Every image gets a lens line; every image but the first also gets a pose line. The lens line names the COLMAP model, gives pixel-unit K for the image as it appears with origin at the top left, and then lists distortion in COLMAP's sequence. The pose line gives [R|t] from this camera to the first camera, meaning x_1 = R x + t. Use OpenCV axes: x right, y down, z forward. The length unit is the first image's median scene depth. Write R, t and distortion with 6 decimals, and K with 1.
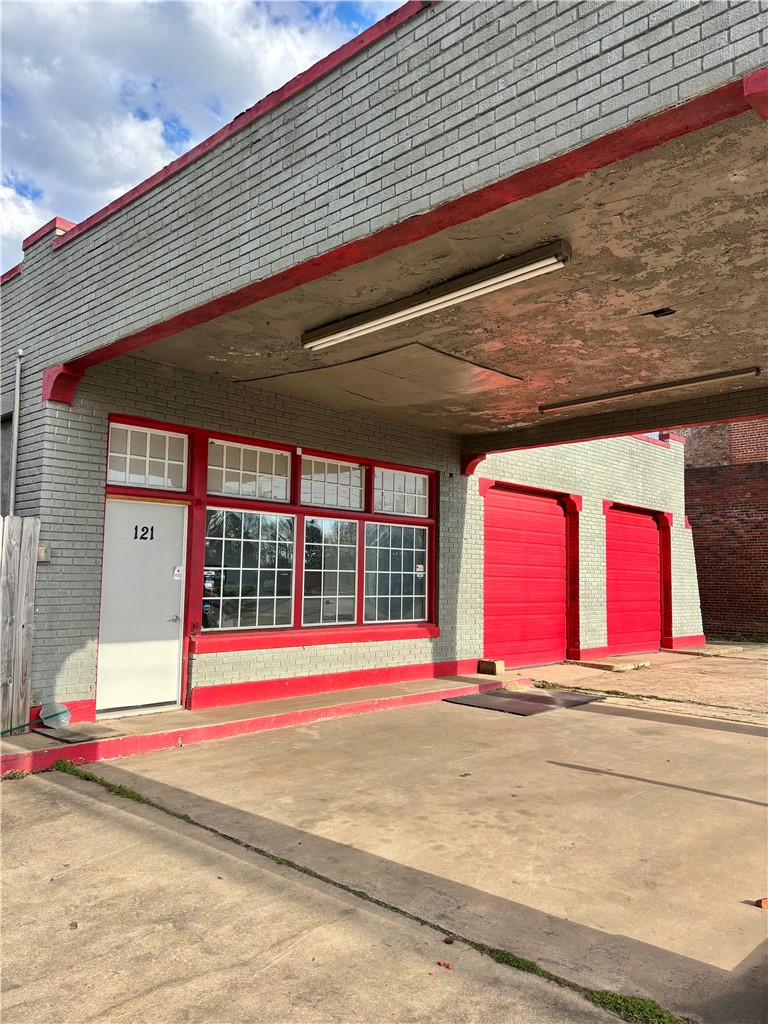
lens RADIAL K [[782.6, 0, 384.5], [0, 782.6, 507.9], [0, 0, 1]] dist [0.038059, -0.034608]
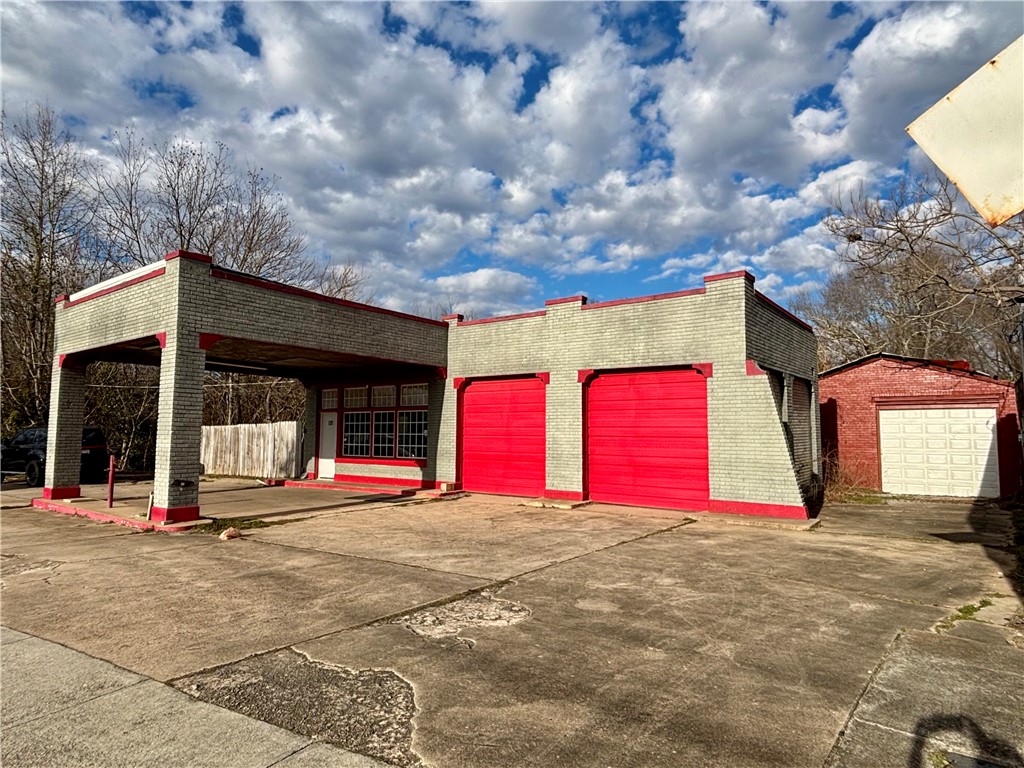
lens RADIAL K [[609.1, 0, 513.1], [0, 609.1, 423.5], [0, 0, 1]] dist [-0.001401, 0.000681]
pose [[0.111186, -0.029346, -0.993366, 2.196858], [0.089925, 0.995761, -0.019351, 0.147833], [0.989723, -0.087176, 0.113354, 1.464907]]
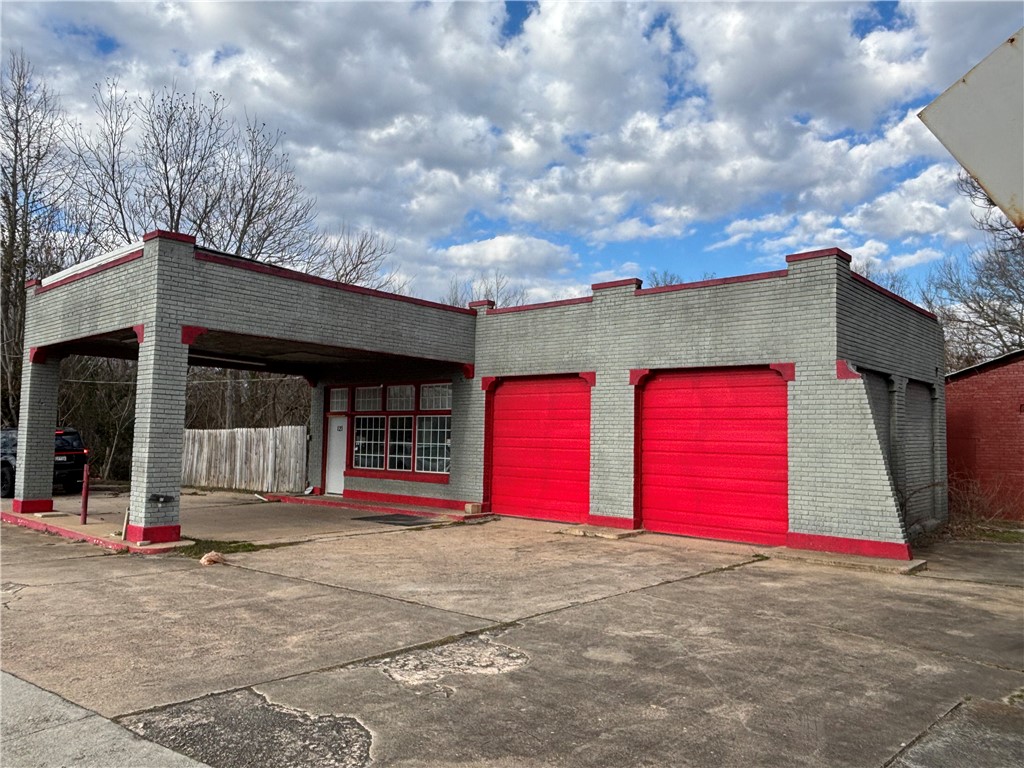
lens RADIAL K [[750.7, 0, 512.0], [0, 750.7, 384.0], [0, 0, 1]] dist [0.012630, -0.014217]
pose [[0.030470, -0.087812, -0.995671, 2.256448], [0.074073, 0.993593, -0.085362, 0.142997], [0.996787, -0.071151, 0.036779, 1.514233]]
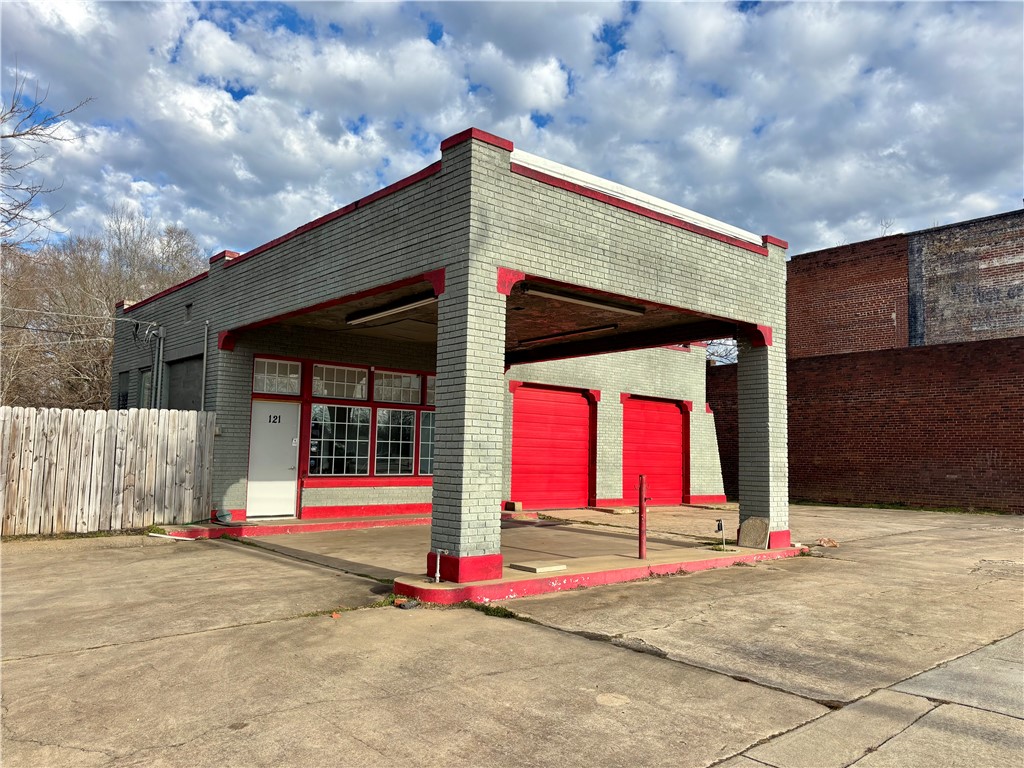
lens RADIAL K [[782.6, 0, 508.3], [0, 782.6, 388.4], [0, 0, 1]] dist [0.038059, -0.034608]
pose [[0.995236, -0.002079, -0.097468, 0.399936], [0.002423, 0.999991, 0.003407, -0.043225], [0.097460, -0.003627, 0.995233, -0.728686]]
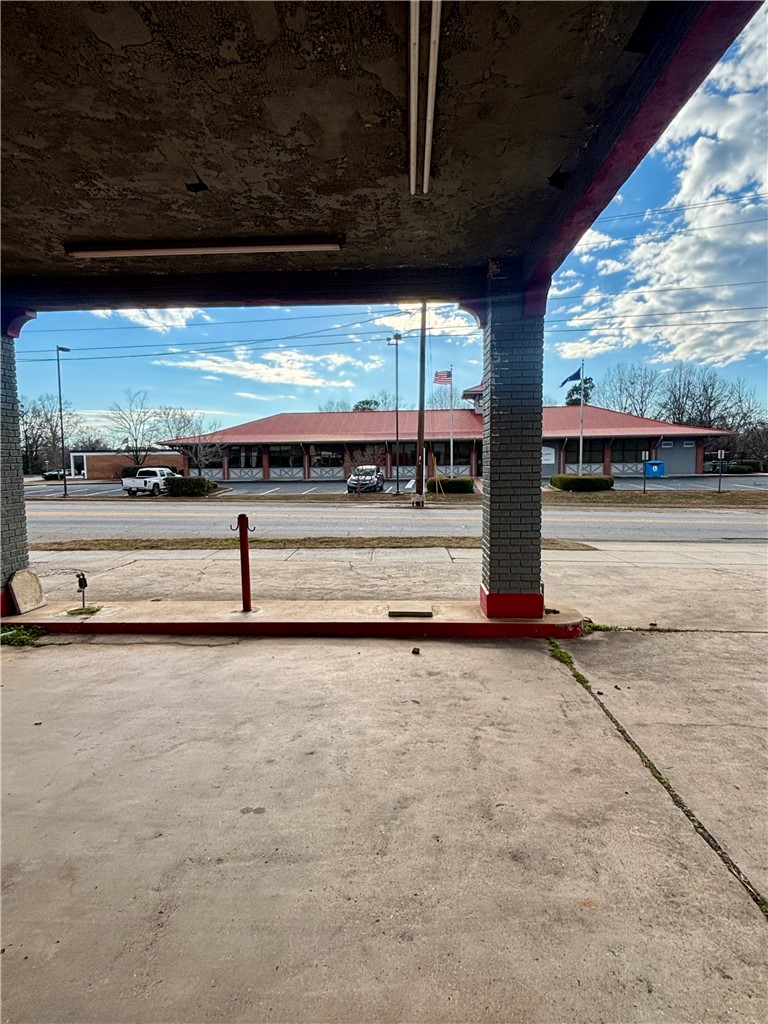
lens RADIAL K [[584.2, 0, 384.0], [0, 584.2, 512.0], [0, 0, 1]] dist [0.020377, -0.001915]
pose [[-0.662740, -0.076465, 0.744935, -0.237491], [-0.070427, 0.996728, 0.039654, 0.058040], [-0.745530, -0.026184, -0.665957, 0.983944]]
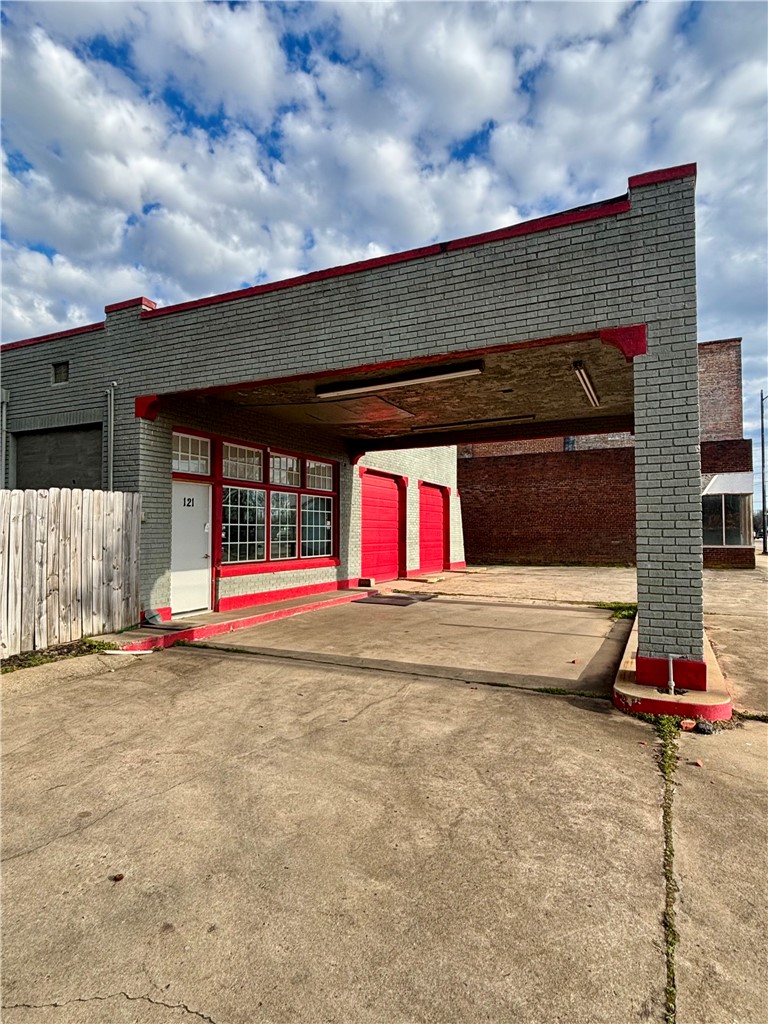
lens RADIAL K [[584.2, 0, 384.0], [0, 584.2, 512.0], [0, 0, 1]] dist [0.020377, -0.001915]
pose [[0.951006, -0.004785, 0.309135, -0.301419], [-0.013417, 0.998299, 0.056730, -0.020797], [-0.308881, -0.058098, 0.949324, -0.234364]]
